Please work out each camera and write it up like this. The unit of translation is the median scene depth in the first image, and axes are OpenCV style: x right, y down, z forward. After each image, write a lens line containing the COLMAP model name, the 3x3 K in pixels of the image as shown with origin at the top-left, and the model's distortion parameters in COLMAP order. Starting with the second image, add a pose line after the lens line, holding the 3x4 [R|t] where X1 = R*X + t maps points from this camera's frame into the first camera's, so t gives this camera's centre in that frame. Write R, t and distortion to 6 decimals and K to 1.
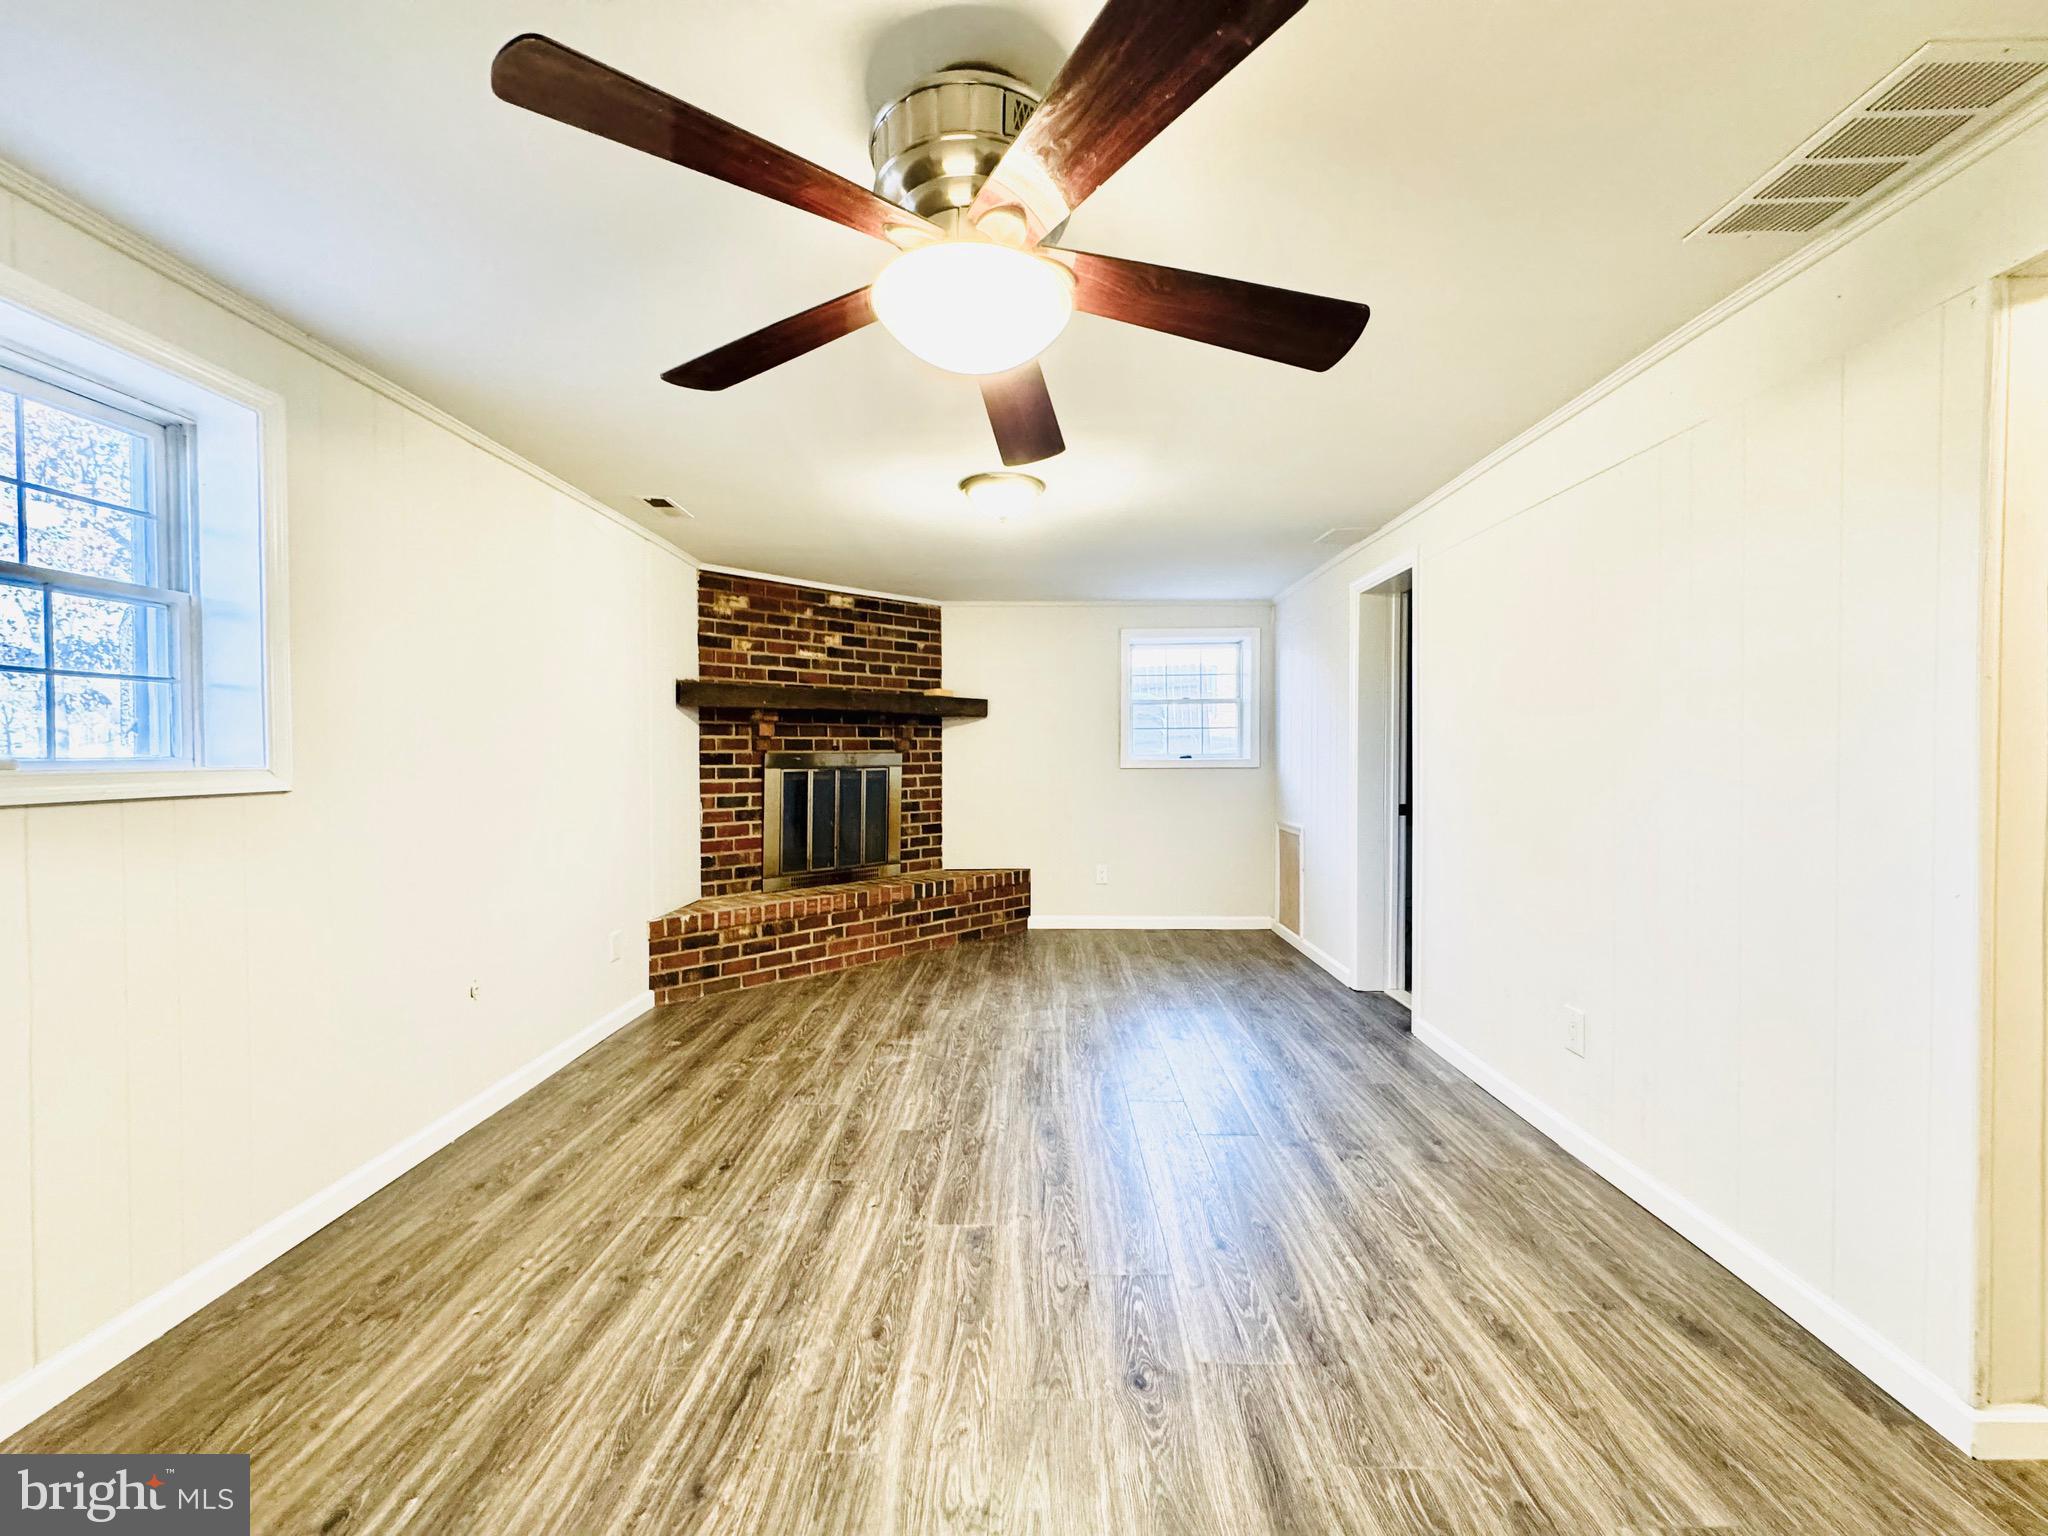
lens RADIAL K [[818.2, 0, 1024.0], [0, 818.2, 768.0], [0, 0, 1]] dist [-0.002753, 0.000749]
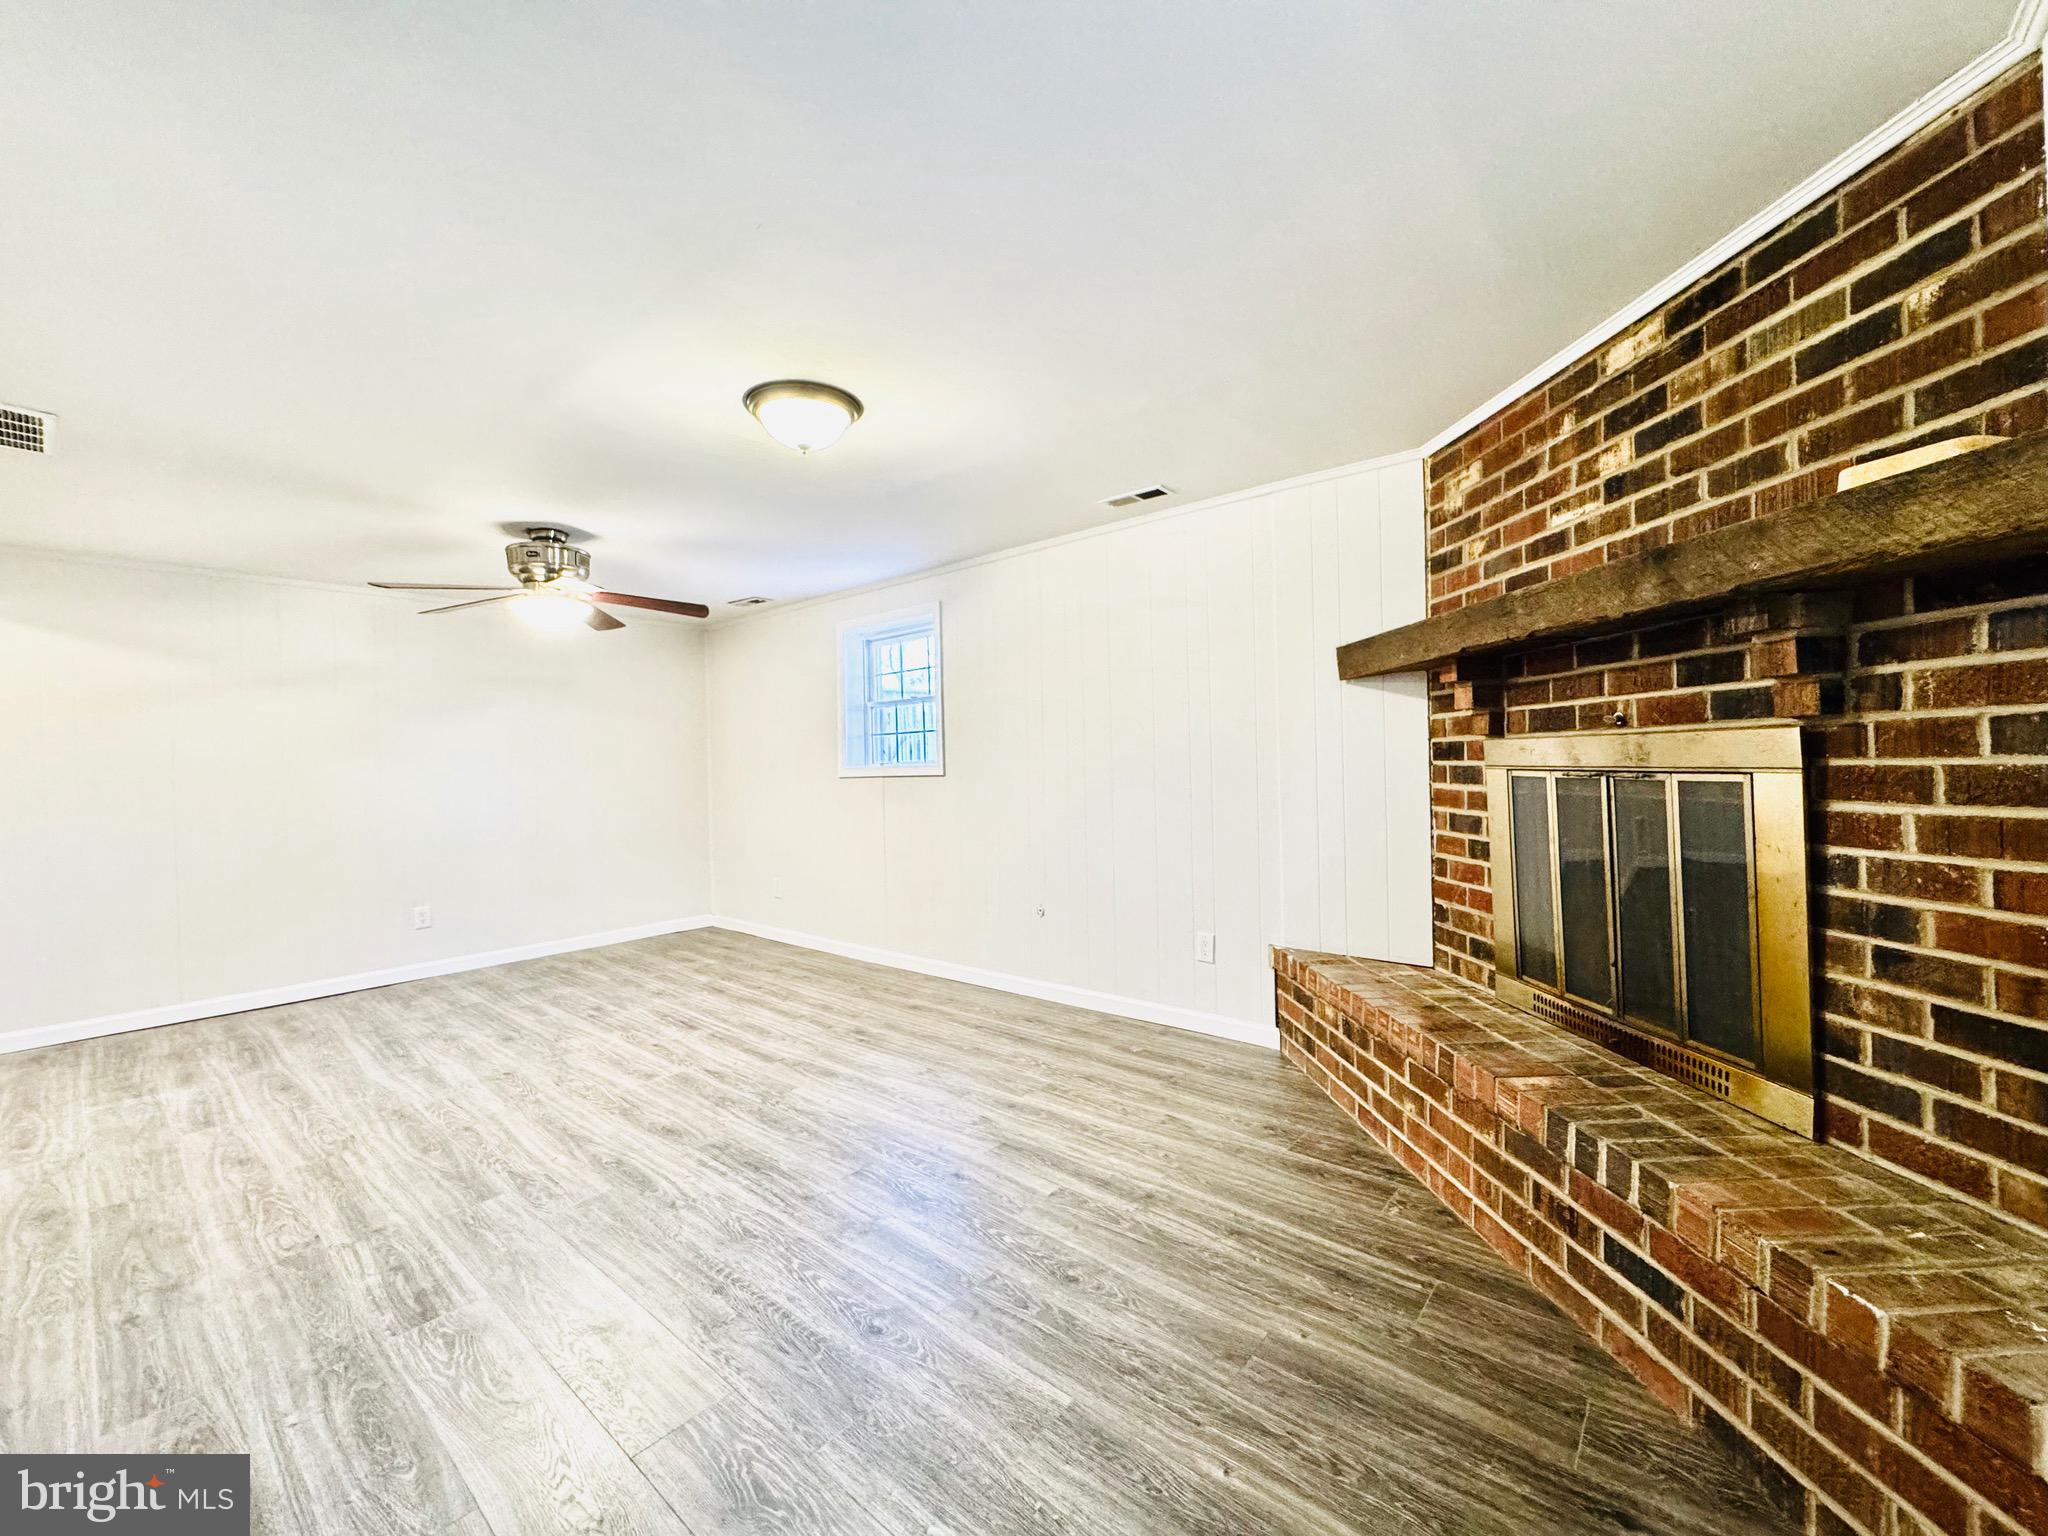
lens RADIAL K [[818.2, 0, 1024.0], [0, 818.2, 768.0], [0, 0, 1]] dist [-0.002753, 0.000749]
pose [[-0.637361, 0.027350, -0.770080, 0.281192], [0.016459, 0.999625, 0.021881, -0.015716], [0.770390, 0.001271, -0.637572, 1.063121]]
